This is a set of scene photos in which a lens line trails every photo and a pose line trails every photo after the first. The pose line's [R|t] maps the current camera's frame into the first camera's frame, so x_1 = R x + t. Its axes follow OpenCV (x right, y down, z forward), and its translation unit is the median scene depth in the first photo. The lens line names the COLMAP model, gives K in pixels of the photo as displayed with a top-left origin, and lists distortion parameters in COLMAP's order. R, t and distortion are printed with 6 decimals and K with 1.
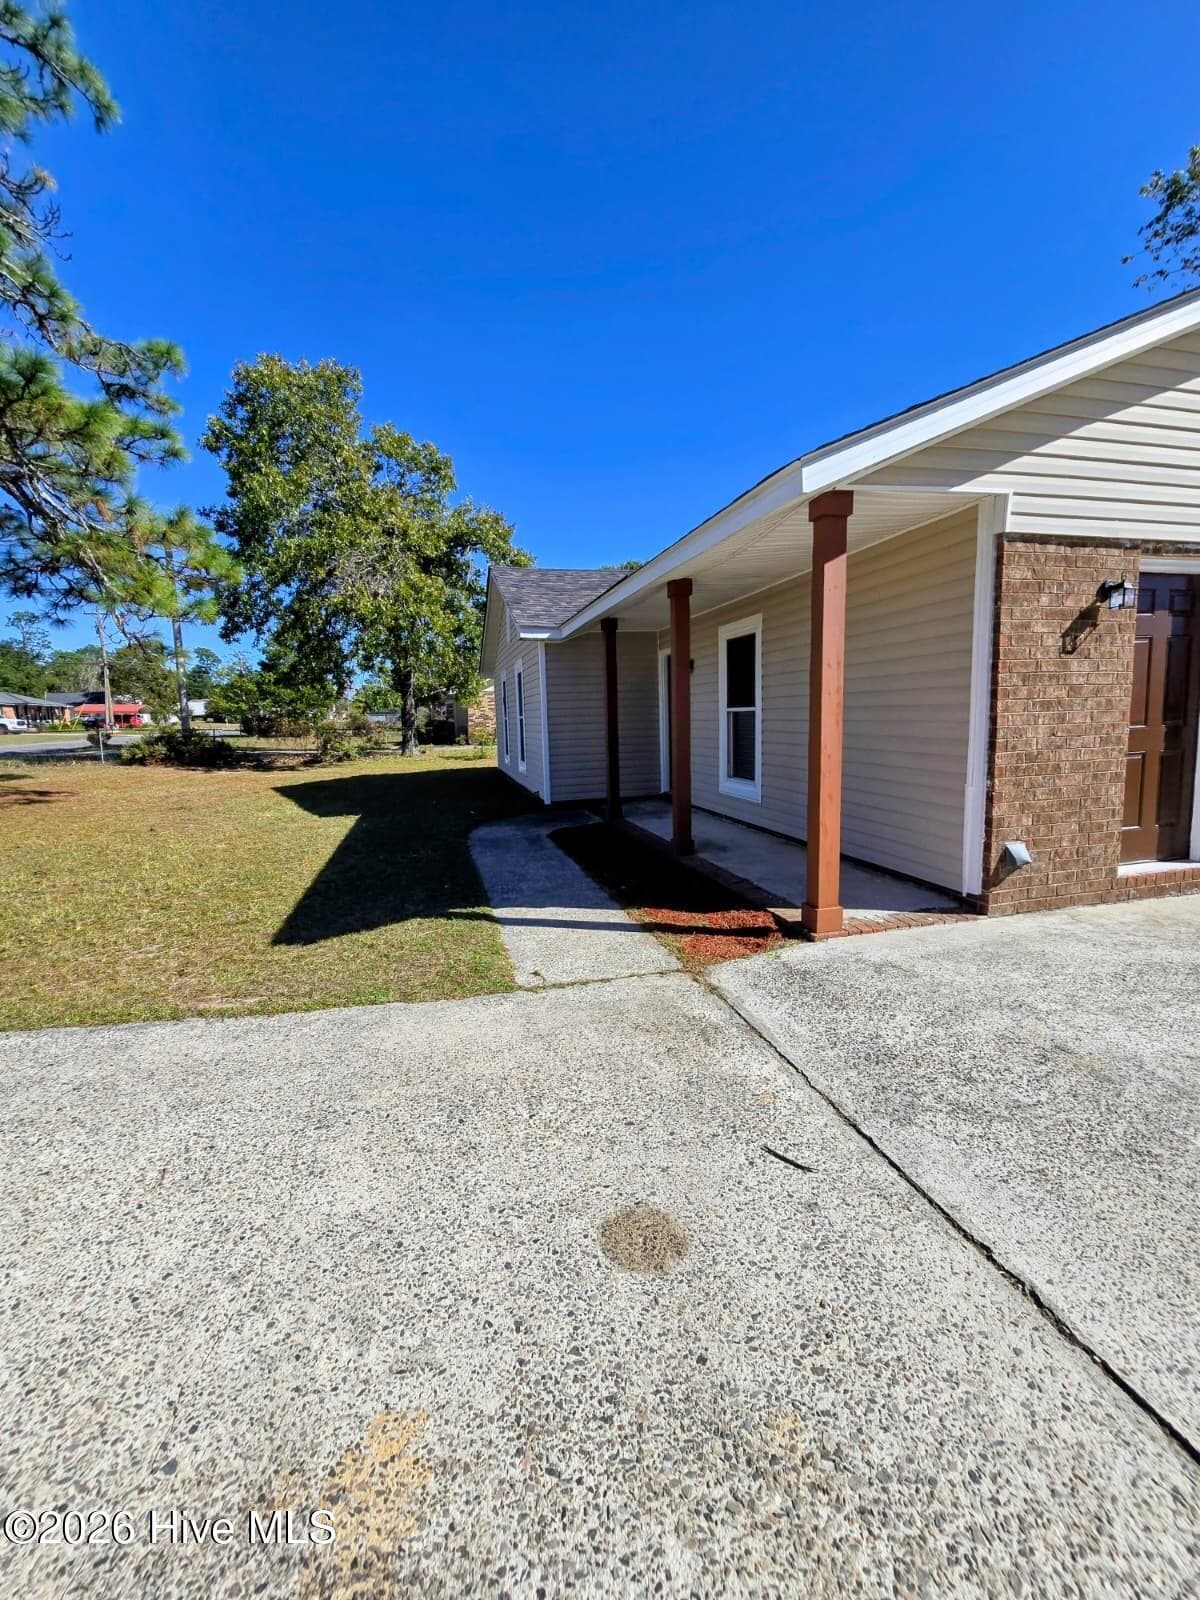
lens RADIAL K [[658.5, 0, 597.1], [0, 658.5, 795.7], [0, 0, 1]] dist [-0.007826, 0.000449]
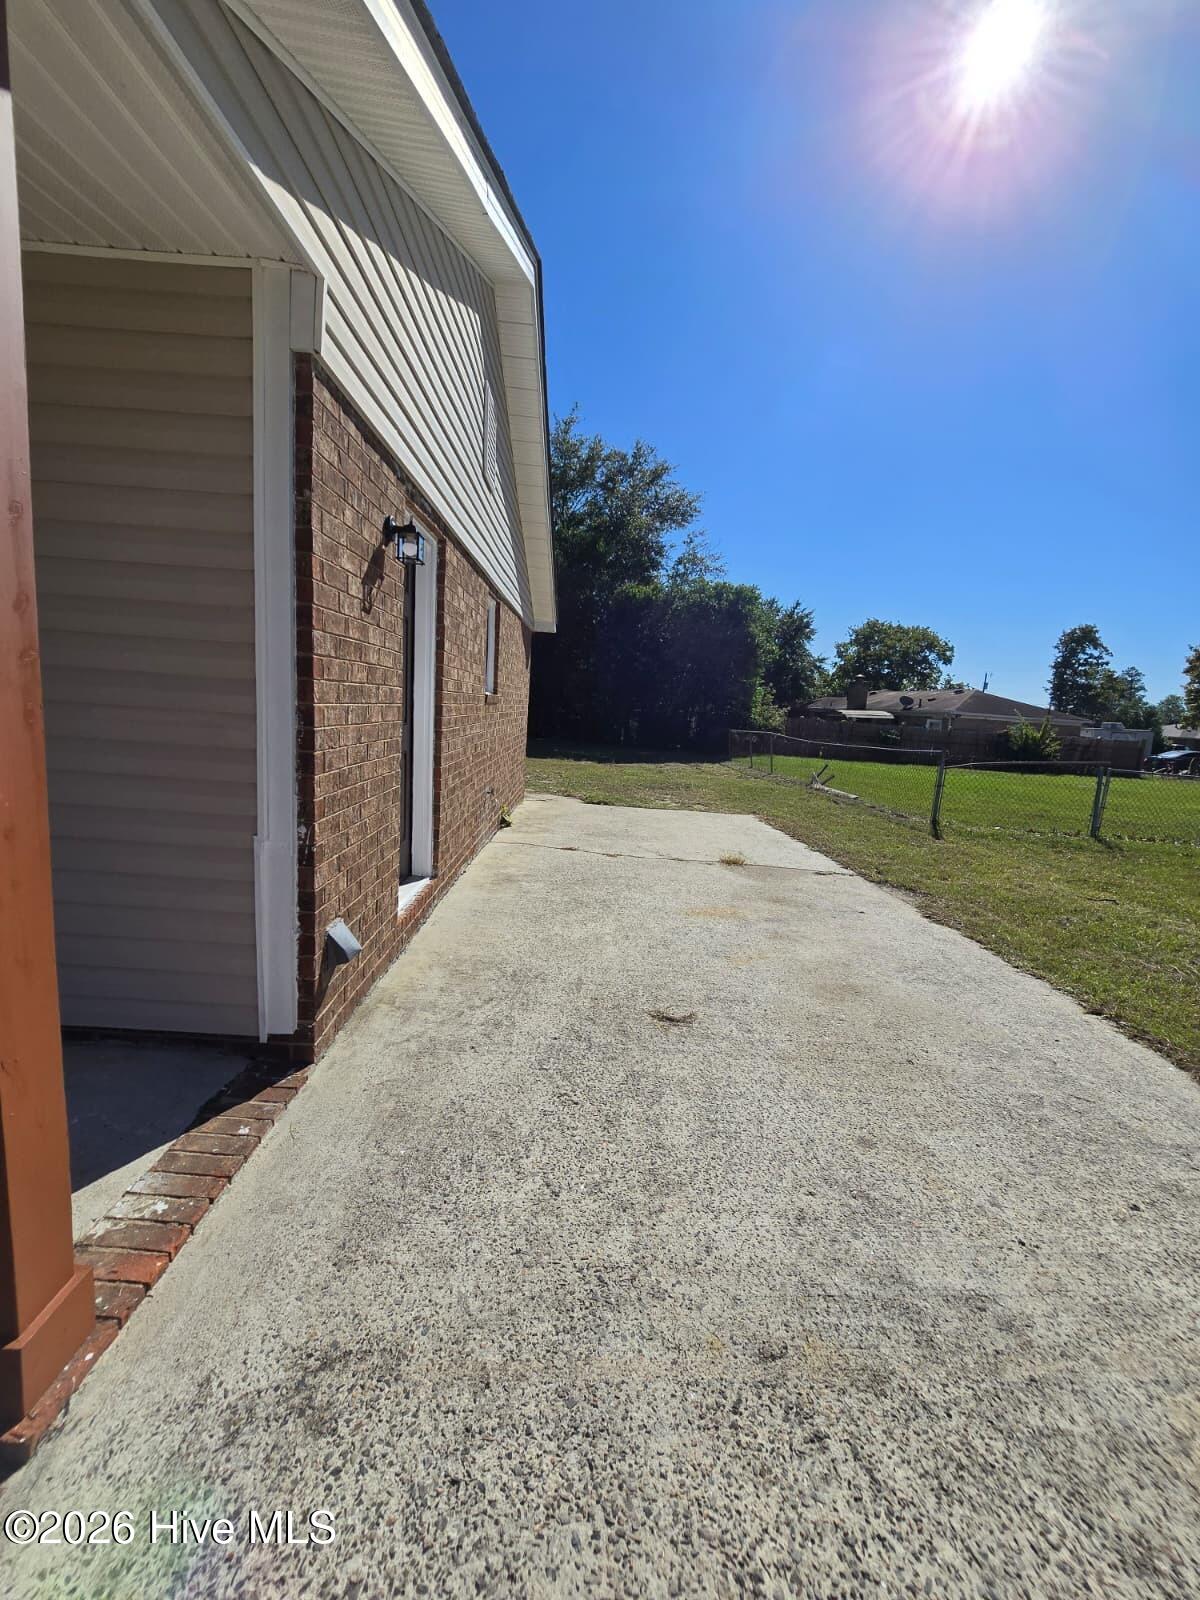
lens RADIAL K [[658.5, 0, 594.8], [0, 658.5, 801.1], [0, 0, 1]] dist [-0.007826, 0.000449]
pose [[0.222195, -0.100462, 0.969813, 0.127045], [0.048186, 0.994593, 0.091988, -0.084366], [-0.973811, 0.026292, 0.225834, 0.654376]]
